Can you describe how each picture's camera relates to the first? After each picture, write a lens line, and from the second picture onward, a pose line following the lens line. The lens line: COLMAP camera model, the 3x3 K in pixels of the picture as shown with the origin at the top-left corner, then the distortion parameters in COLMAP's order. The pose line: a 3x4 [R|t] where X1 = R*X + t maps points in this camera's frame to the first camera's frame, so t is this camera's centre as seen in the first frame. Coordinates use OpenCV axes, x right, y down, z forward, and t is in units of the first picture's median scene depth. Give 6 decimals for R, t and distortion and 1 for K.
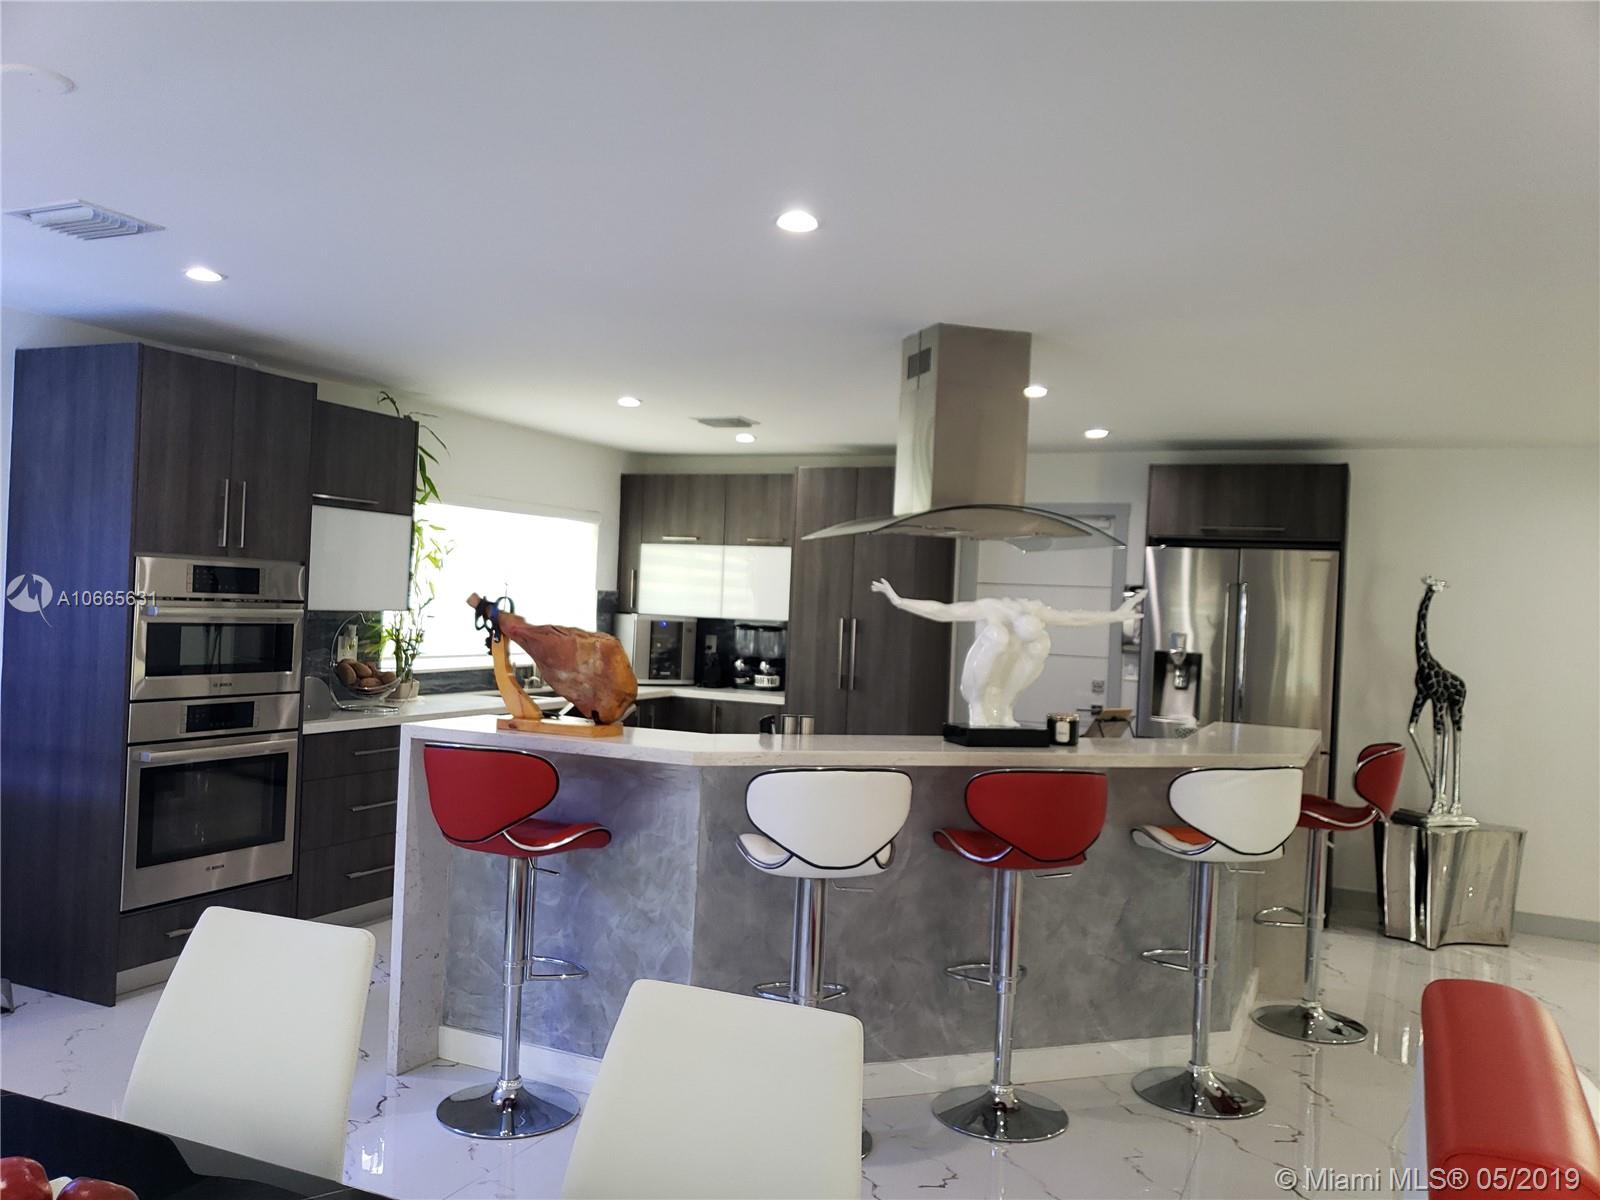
lens RADIAL K [[1266.1, 0, 800.4], [0, 1266.1, 602.4], [0, 0, 1]] dist [0.049828, -0.045921]
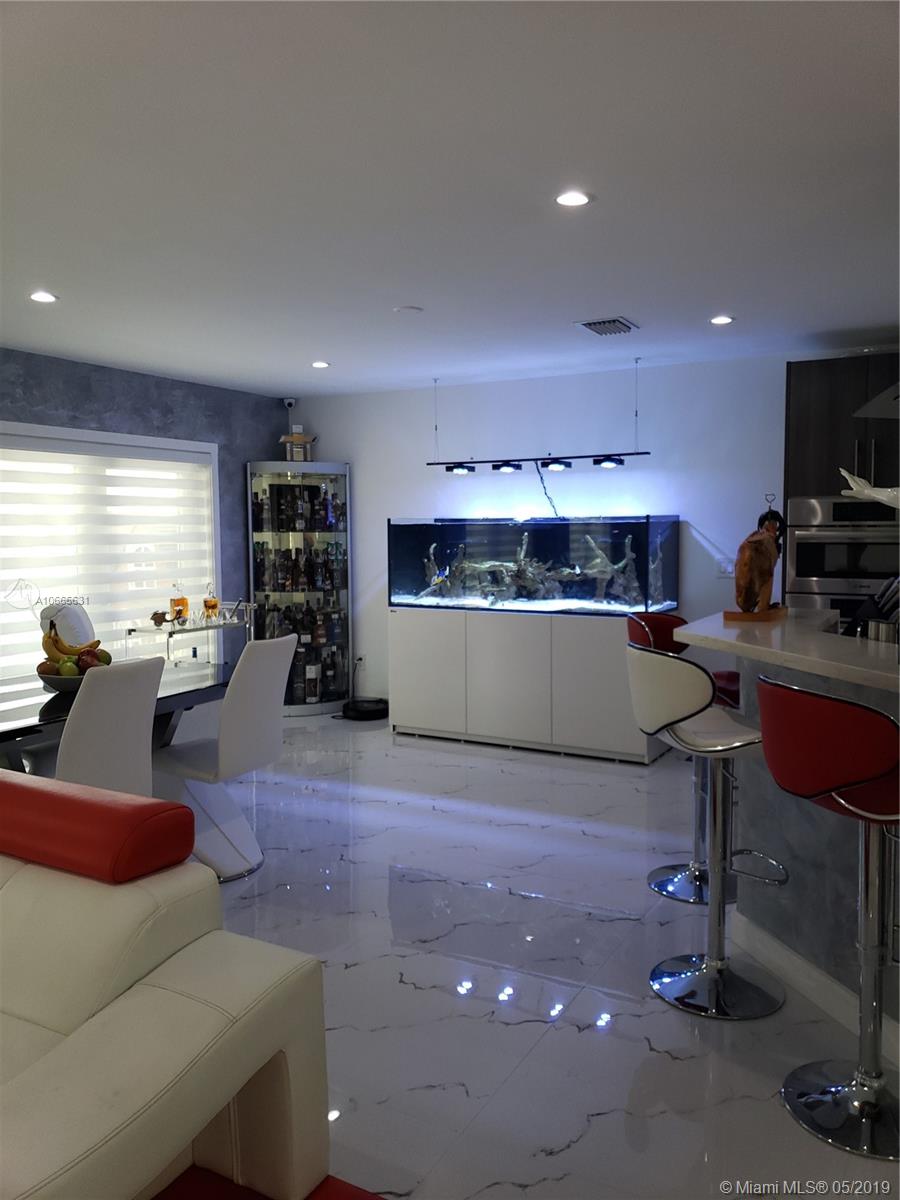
lens RADIAL K [[949.6, 0, 452.7], [0, 949.6, 606.6], [0, 0, 1]] dist [0.049828, -0.045921]
pose [[-0.058015, 0.039309, -0.997542, 0.613319], [-0.001725, 0.999219, 0.039475, 0.045193], [0.998314, 0.004011, -0.057902, 0.607624]]
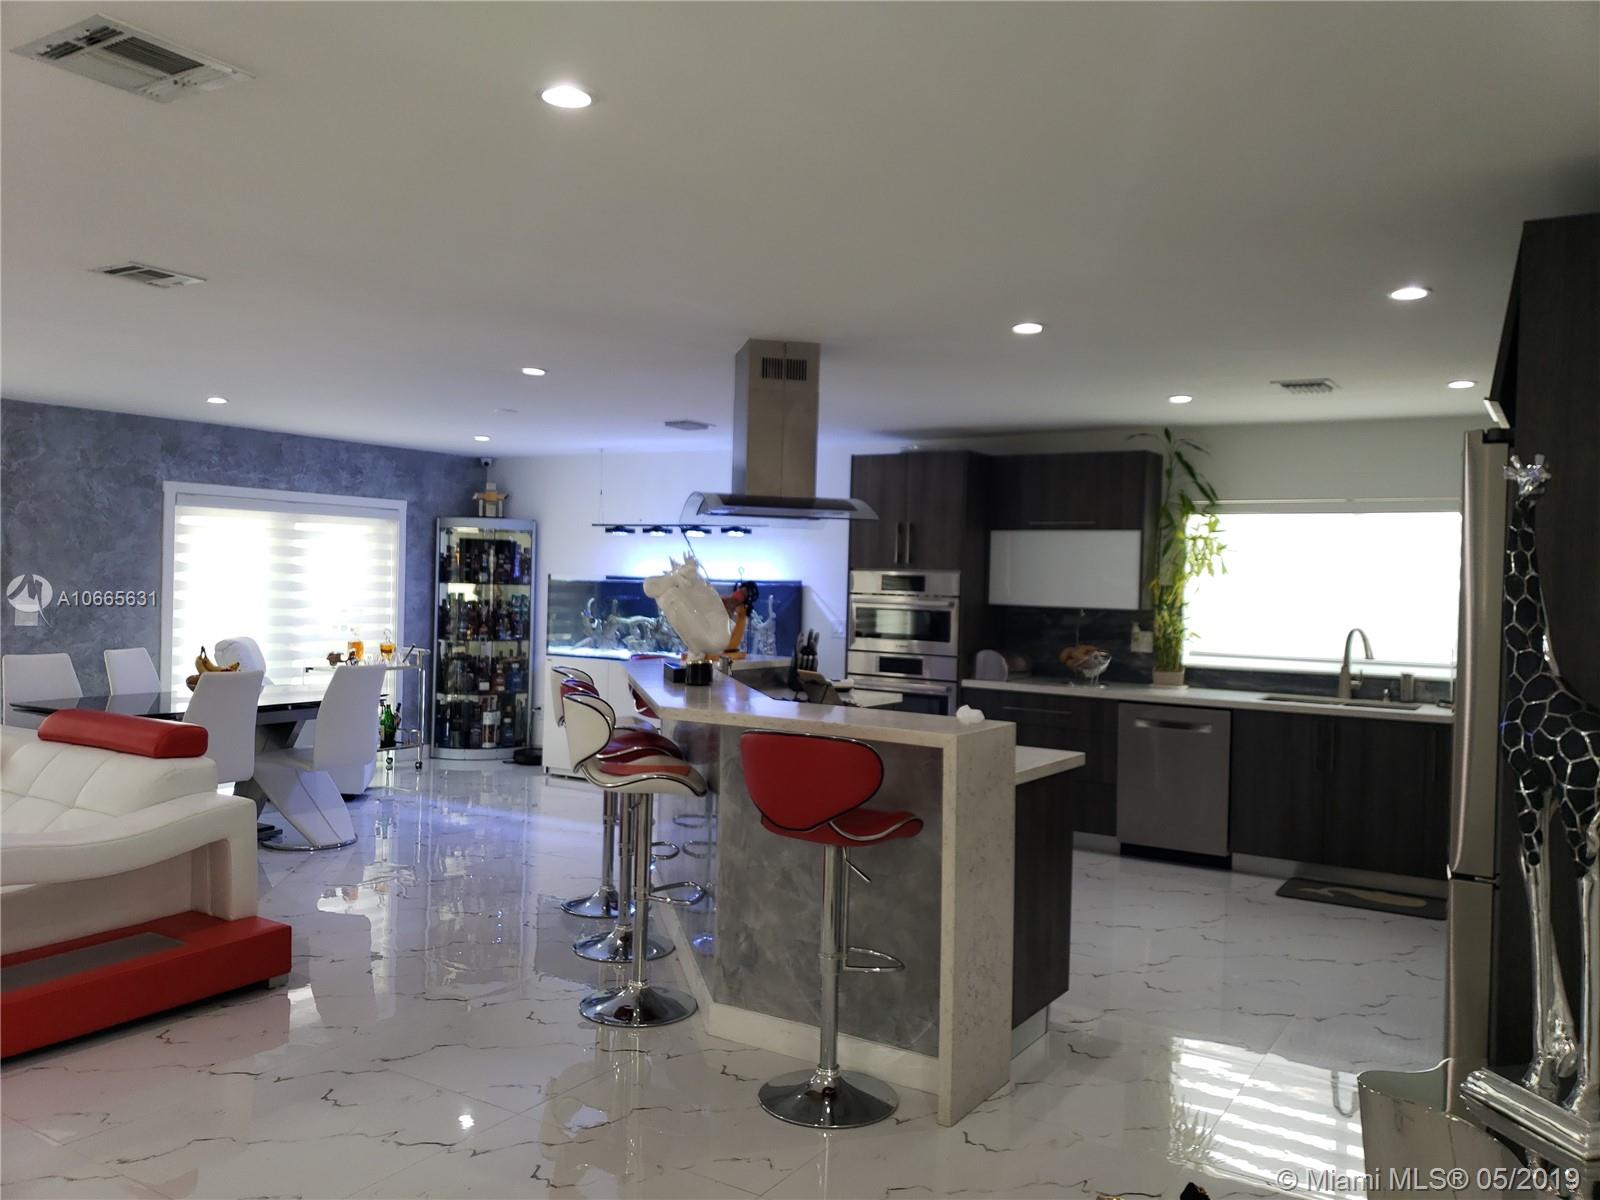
lens RADIAL K [[1266.1, 0, 800.0], [0, 1266.1, 593.2], [0, 0, 1]] dist [0.049828, -0.045921]
pose [[-0.113764, -0.038413, -0.992765, 1.156079], [-0.035473, 0.998772, -0.034580, 0.056098], [0.992874, 0.031282, -0.114987, 1.038800]]
